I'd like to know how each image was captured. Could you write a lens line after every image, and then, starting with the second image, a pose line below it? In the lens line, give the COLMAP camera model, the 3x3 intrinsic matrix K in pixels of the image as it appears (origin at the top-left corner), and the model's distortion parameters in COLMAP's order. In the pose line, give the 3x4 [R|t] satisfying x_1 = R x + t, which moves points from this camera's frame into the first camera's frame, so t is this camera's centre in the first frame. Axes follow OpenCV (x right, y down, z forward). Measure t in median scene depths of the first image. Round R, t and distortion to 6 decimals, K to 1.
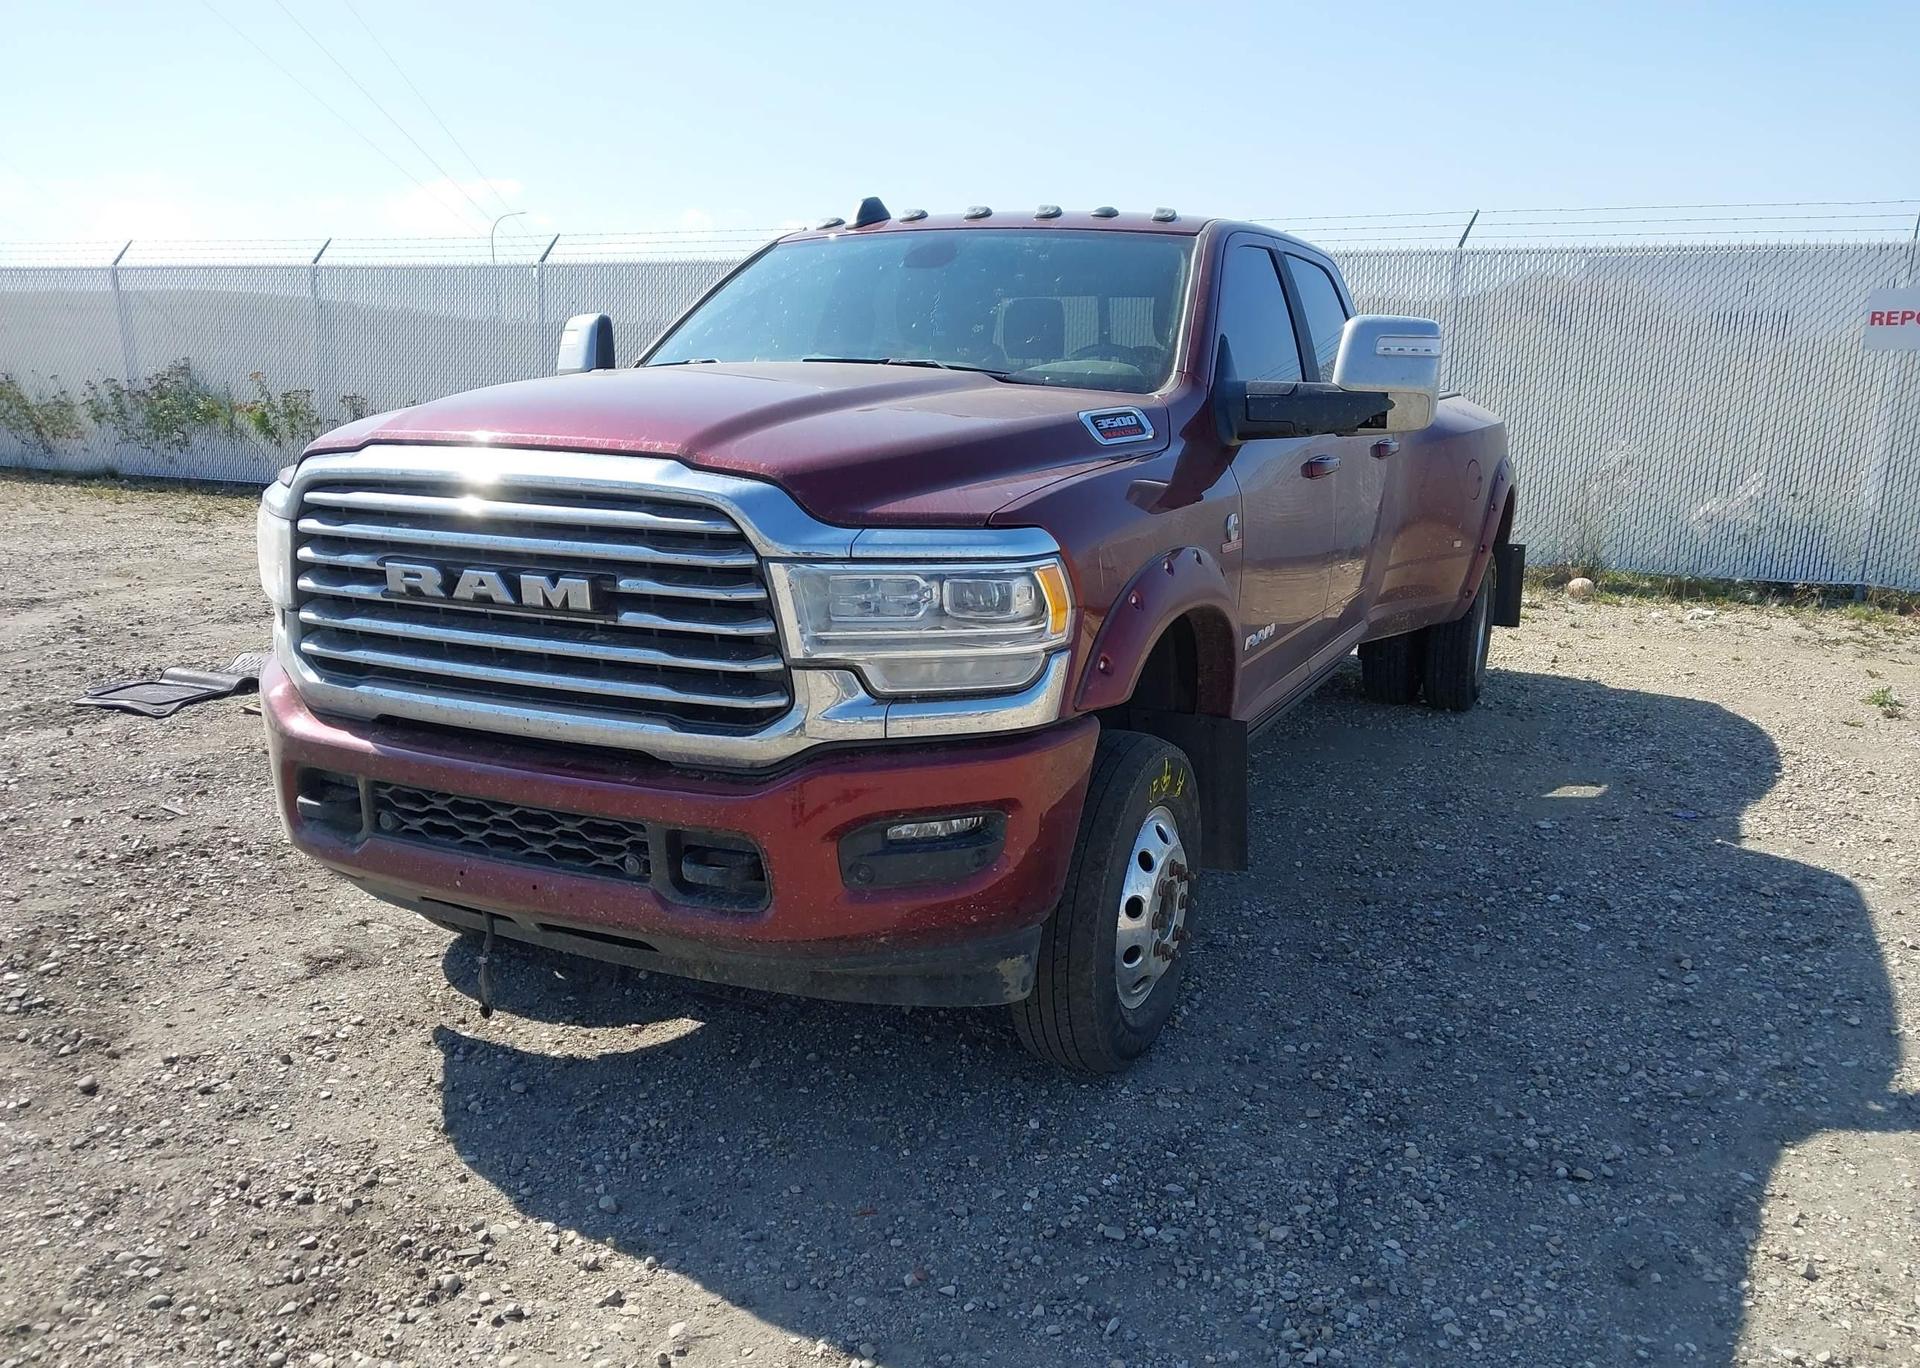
lens RADIAL K [[1570.2, 0, 954.3], [0, 1570.2, 710.0], [0, 0, 1]] dist [0.066306, 0.003221]
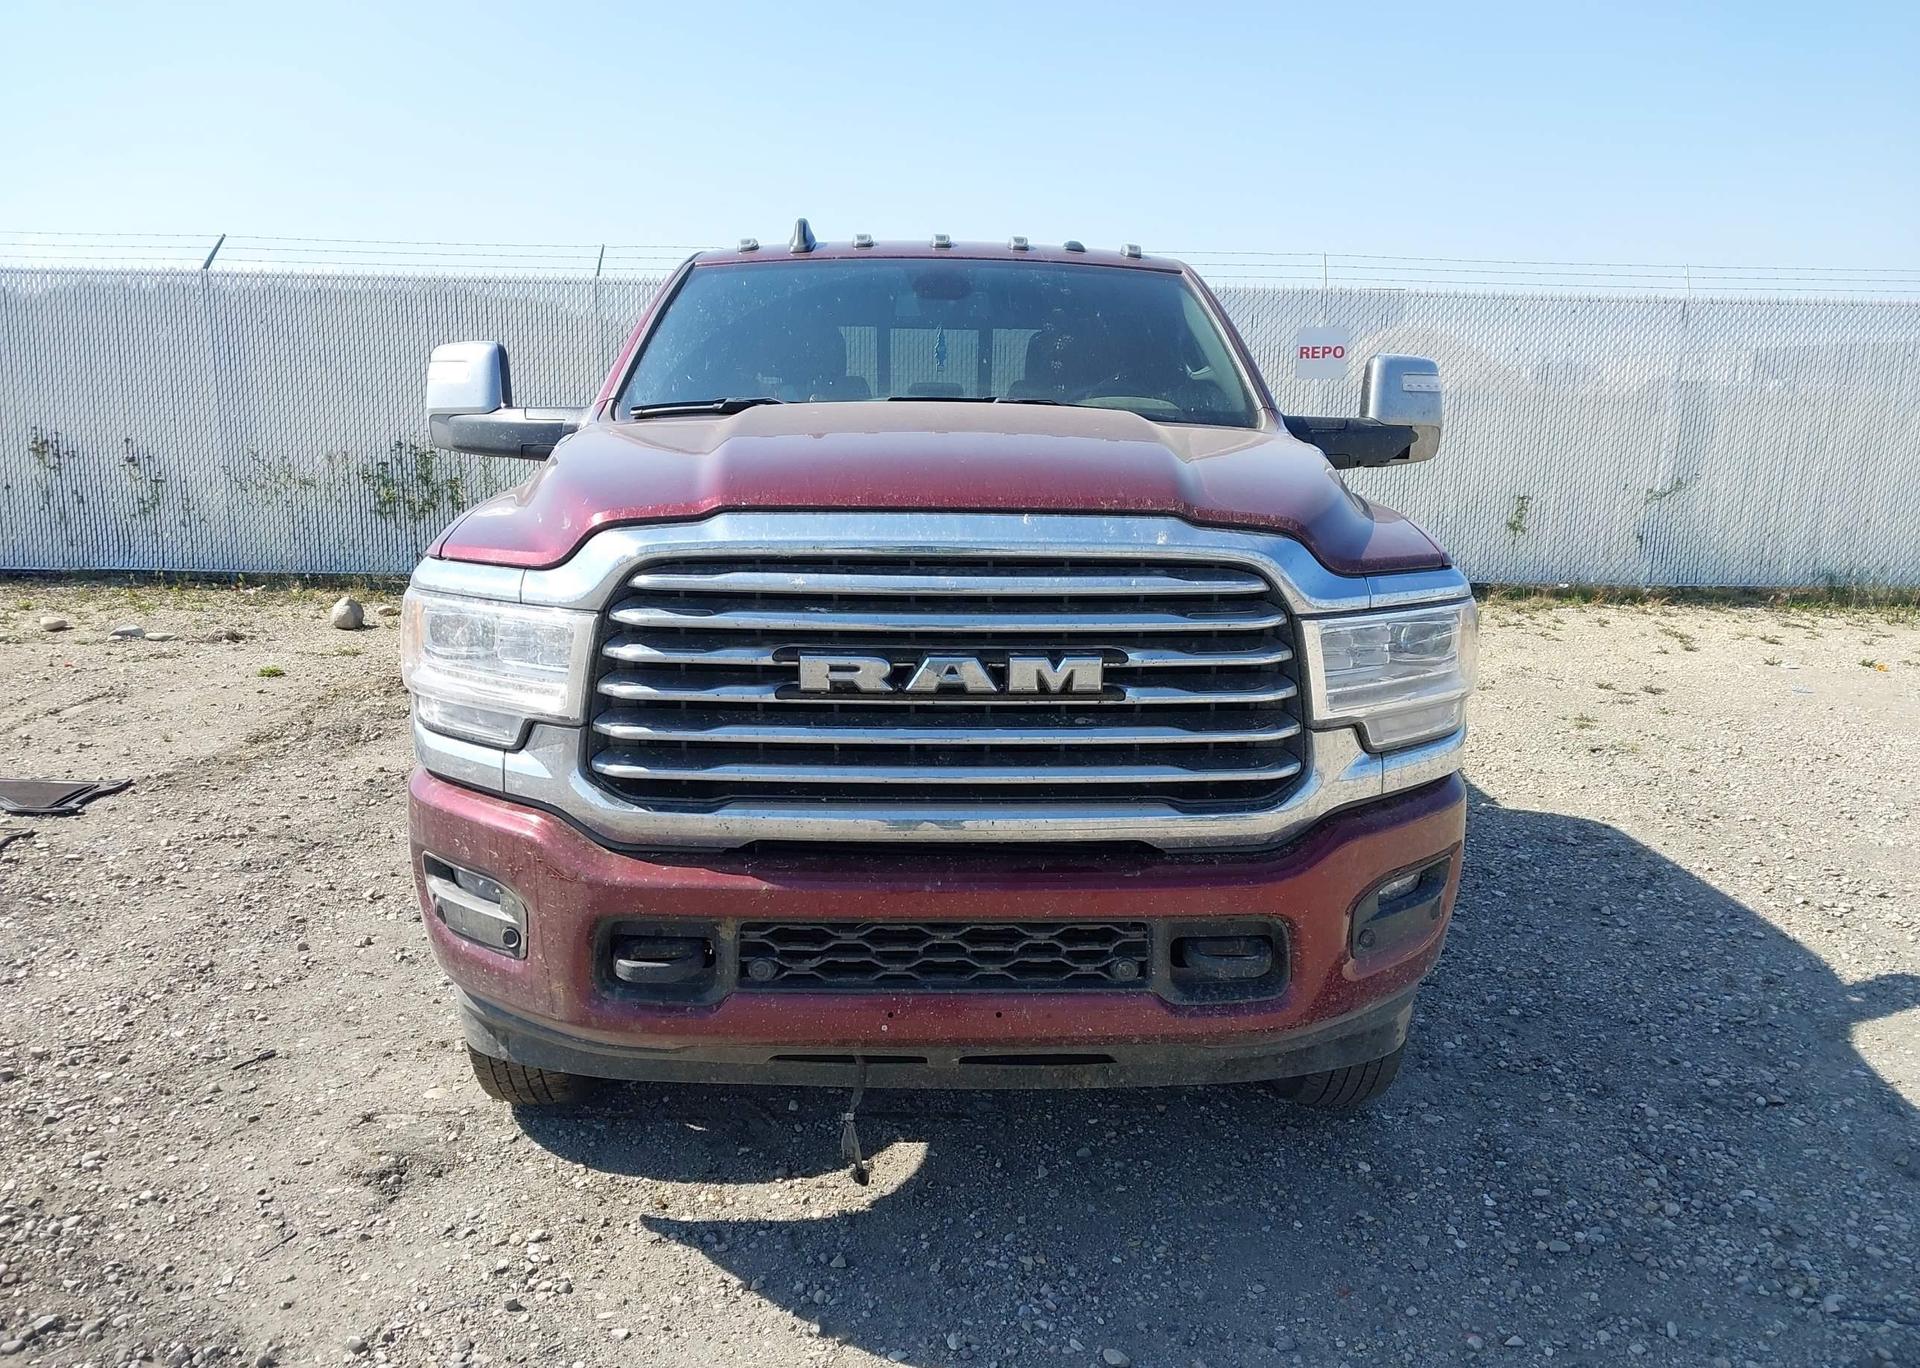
lens RADIAL K [[1461.7, 0, 960.0], [0, 1461.7, 684.0], [0, 0, 1]] dist [0.189198, -0.001963]
pose [[0.893683, -0.095776, 0.438358, -0.633721], [0.102555, 0.994693, 0.008248, -0.078408], [-0.436821, 0.037585, 0.898763, 0.284059]]
